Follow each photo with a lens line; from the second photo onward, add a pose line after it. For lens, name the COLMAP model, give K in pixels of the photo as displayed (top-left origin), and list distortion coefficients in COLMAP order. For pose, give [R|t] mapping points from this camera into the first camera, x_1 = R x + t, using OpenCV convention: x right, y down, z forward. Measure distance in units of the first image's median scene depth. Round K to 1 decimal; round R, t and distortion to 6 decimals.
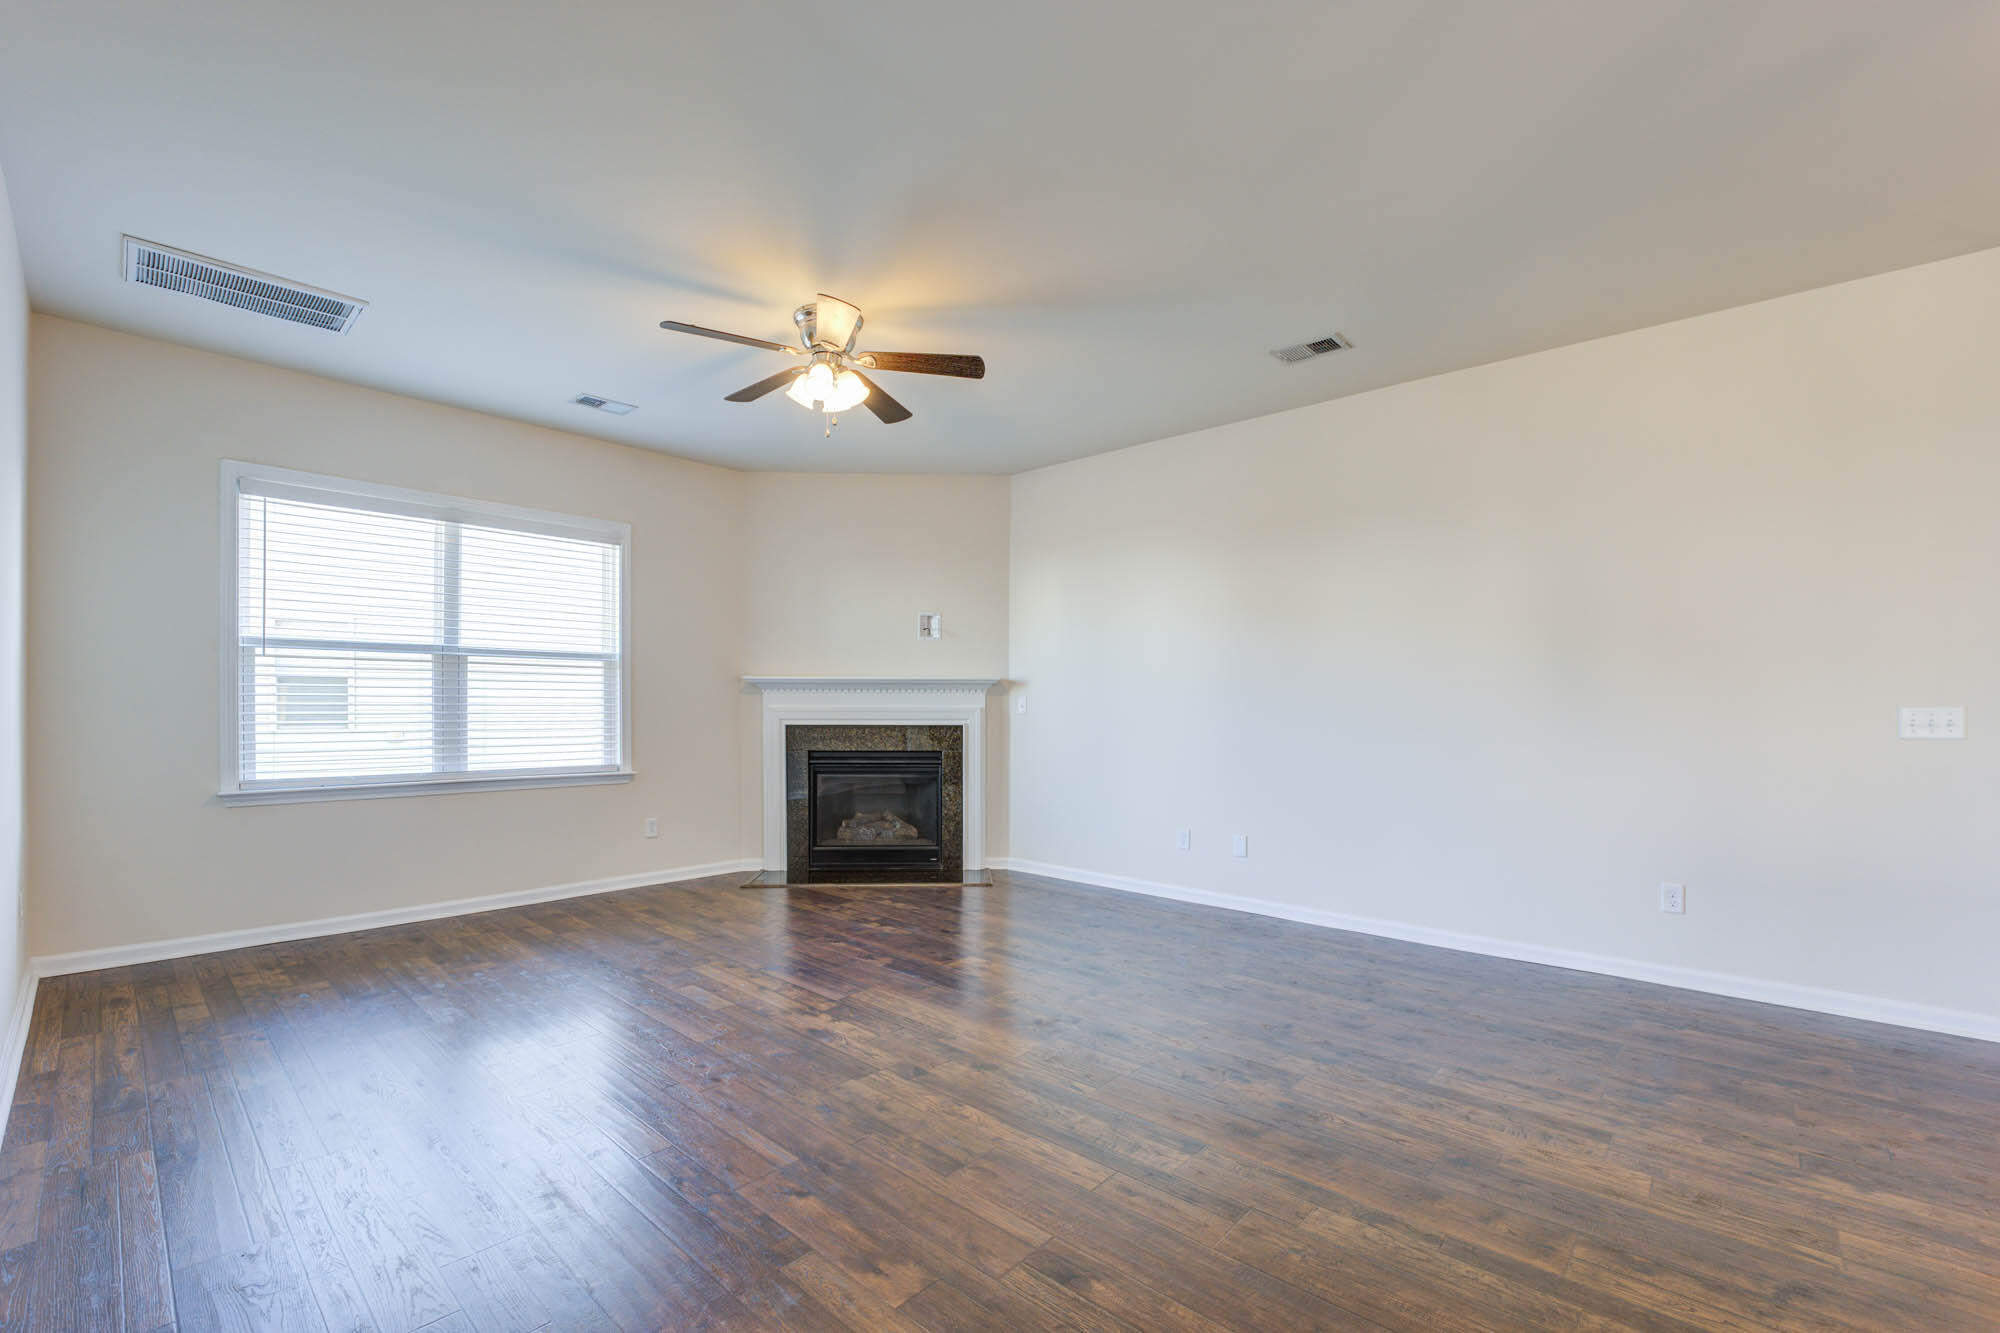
lens RADIAL K [[813.7, 0, 1001.0], [0, 813.7, 705.5], [0, 0, 1]] dist [-0.014122, -0.000159]
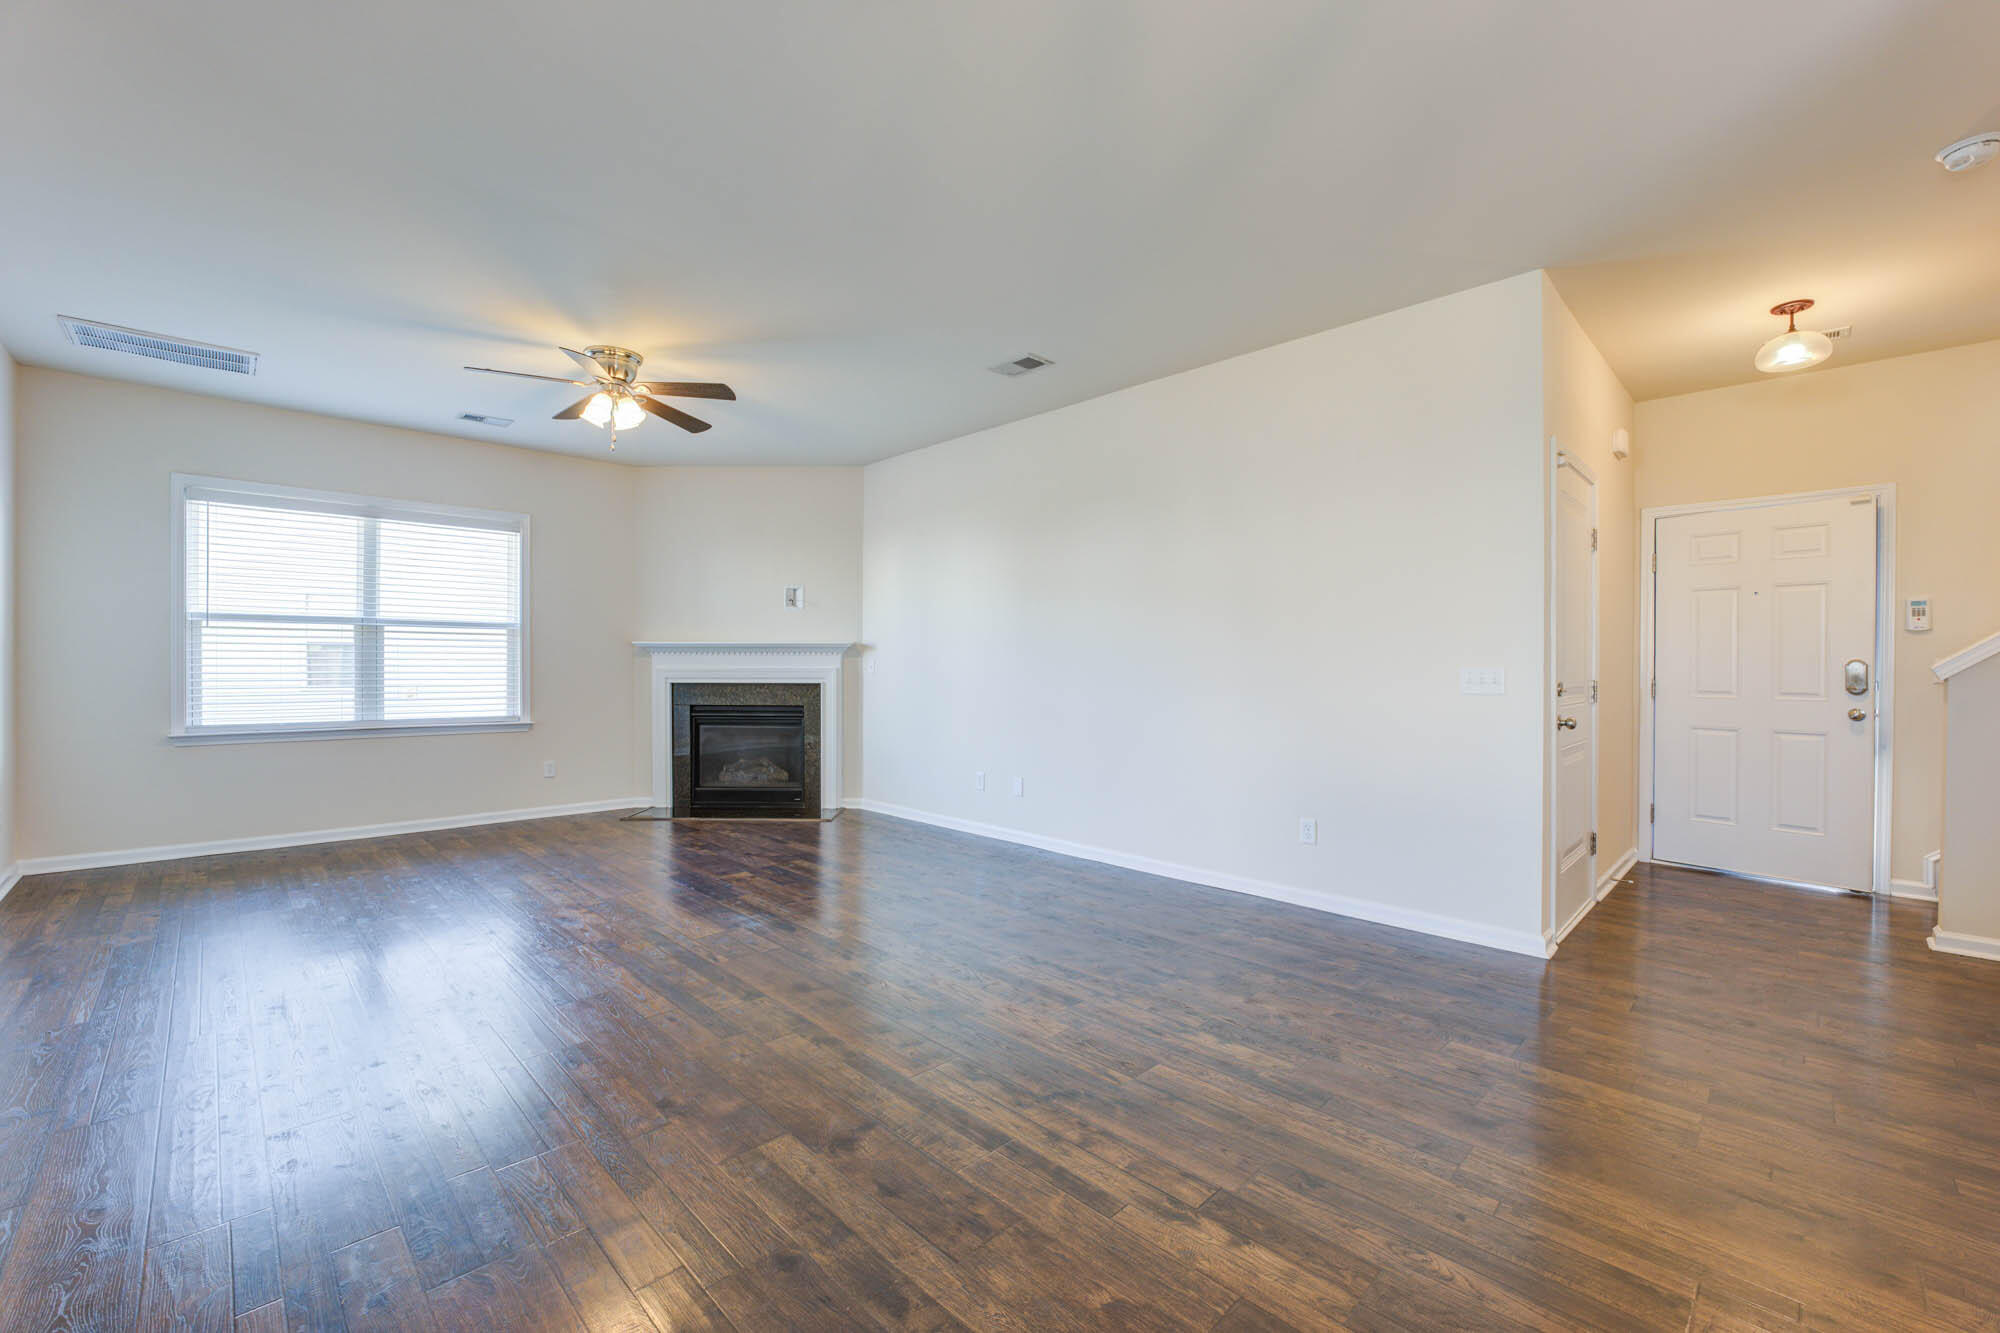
lens RADIAL K [[792.8, 0, 1000.0], [0, 792.8, 666.5], [0, 0, 1]] dist [-0.002922, -0.000150]
pose [[0.997522, -0.000593, -0.070352, 0.353048], [0.000599, 1.000000, 0.000051, 0.000505], [0.070352, -0.000093, 0.997522, -0.130749]]
